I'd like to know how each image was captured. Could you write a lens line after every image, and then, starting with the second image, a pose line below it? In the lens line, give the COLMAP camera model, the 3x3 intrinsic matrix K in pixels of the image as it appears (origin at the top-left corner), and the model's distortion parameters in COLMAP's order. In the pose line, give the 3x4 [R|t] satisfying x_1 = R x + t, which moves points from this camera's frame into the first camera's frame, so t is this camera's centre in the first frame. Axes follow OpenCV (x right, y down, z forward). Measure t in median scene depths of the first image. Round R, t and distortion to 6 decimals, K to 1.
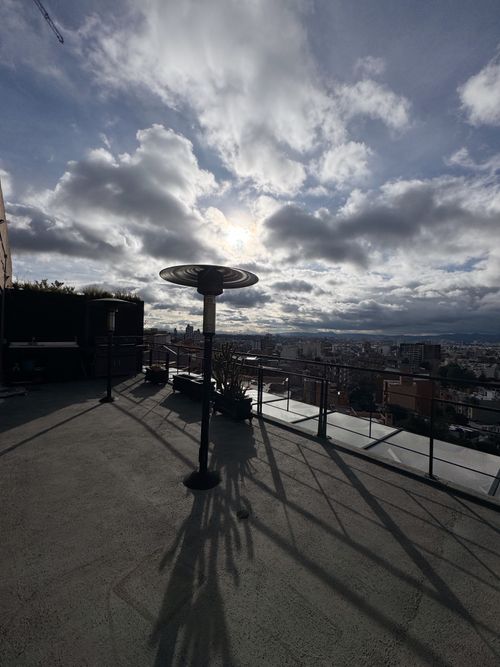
lens RADIAL K [[266.8, 0, 250.5], [0, 266.8, 333.4], [0, 0, 1]] dist [0.001483, -0.000456]
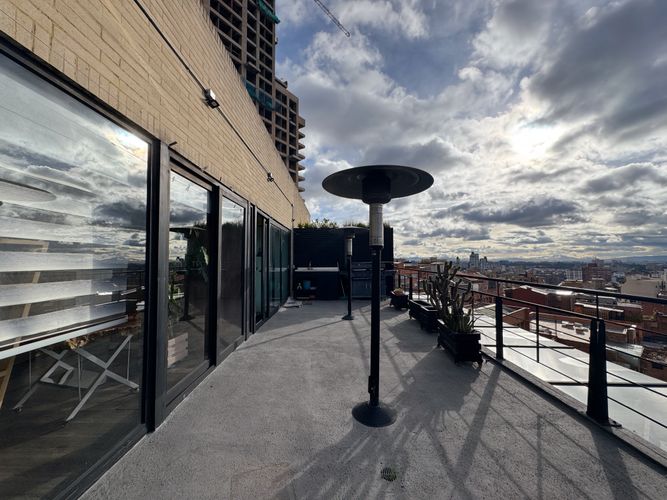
lens RADIAL K [[266.8, 0, 331.3], [0, 266.8, 250.7], [0, 0, 1]] dist [0.001483, -0.000456]
pose [[0.754662, -0.049637, -0.654234, 0.227930], [0.020865, 0.998445, -0.051685, 0.041677], [0.655782, 0.025355, 0.754524, 0.172558]]
